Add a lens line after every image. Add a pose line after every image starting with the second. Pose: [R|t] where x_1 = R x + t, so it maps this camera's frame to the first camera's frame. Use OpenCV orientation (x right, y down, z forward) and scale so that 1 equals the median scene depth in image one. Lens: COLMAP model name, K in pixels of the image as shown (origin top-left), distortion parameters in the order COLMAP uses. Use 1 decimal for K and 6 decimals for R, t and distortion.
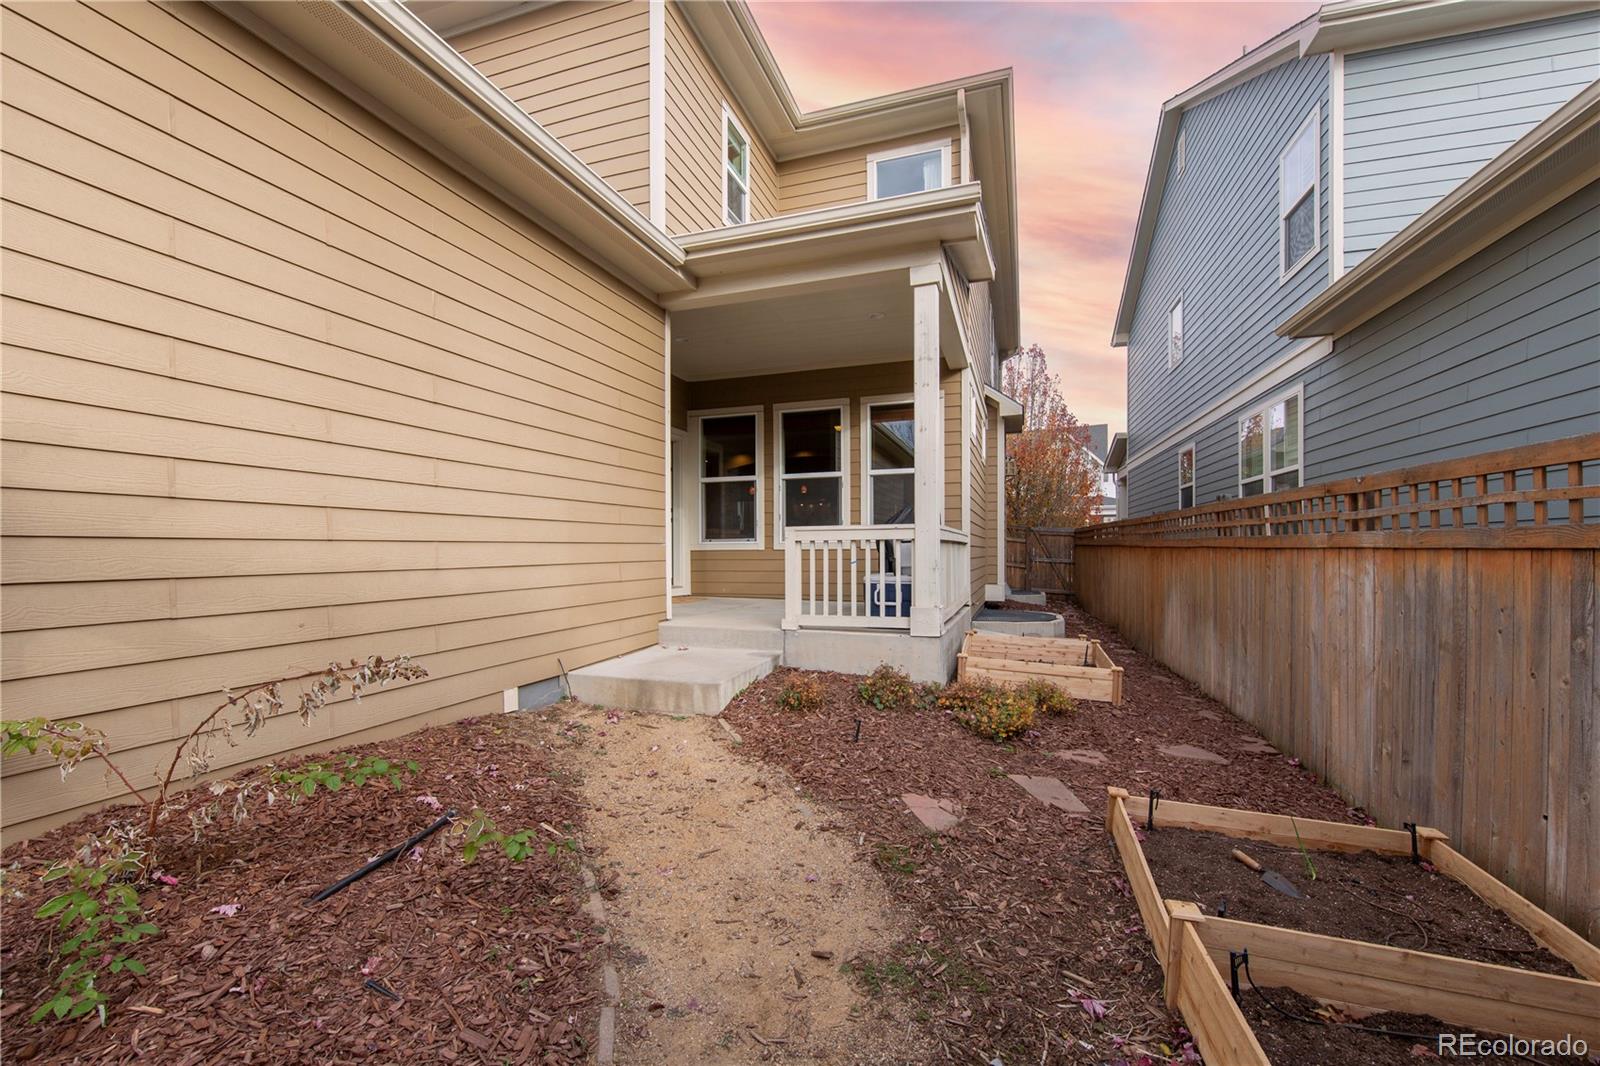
lens RADIAL K [[640.7, 0, 795.7], [0, 640.7, 540.7], [0, 0, 1]] dist [0.000064, 0.000005]
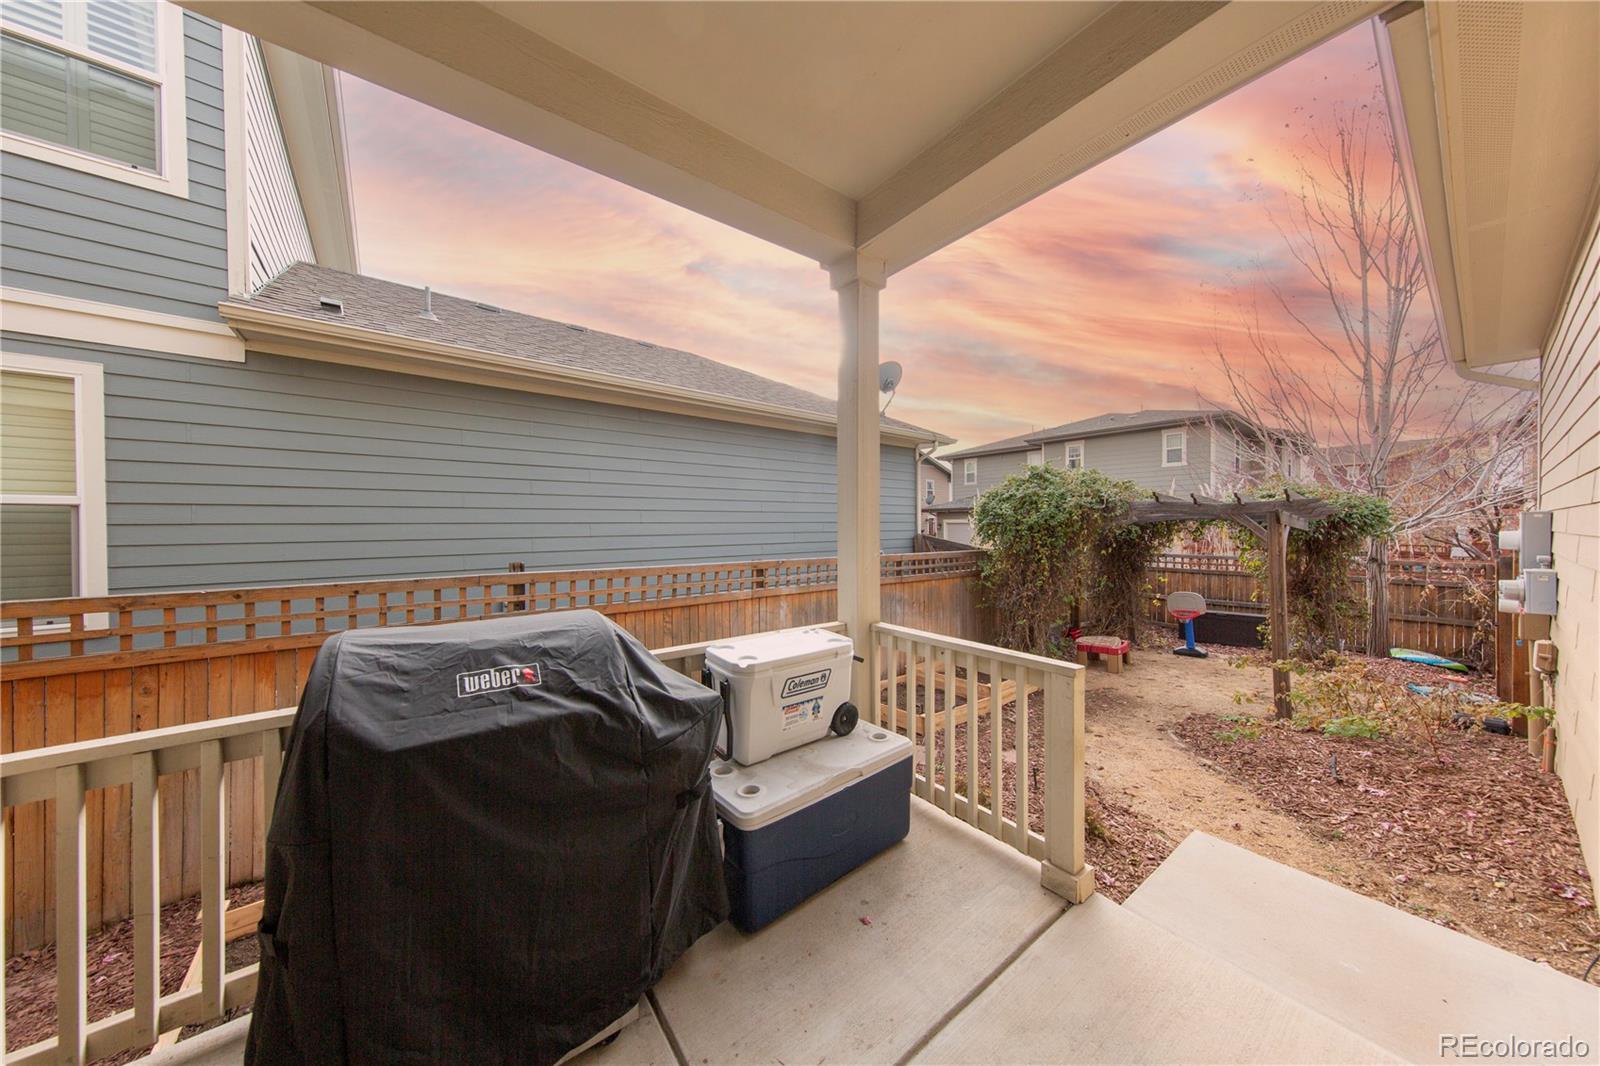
lens RADIAL K [[515.7, 0, 796.4], [0, 515.7, 531.2], [0, 0, 1]] dist [0.002386, 0.000102]
pose [[-0.827488, 0.002275, 0.561478, -0.103310], [0.002418, 0.999997, -0.000489, -0.222248], [-0.561478, 0.000954, -0.827491, 2.707414]]
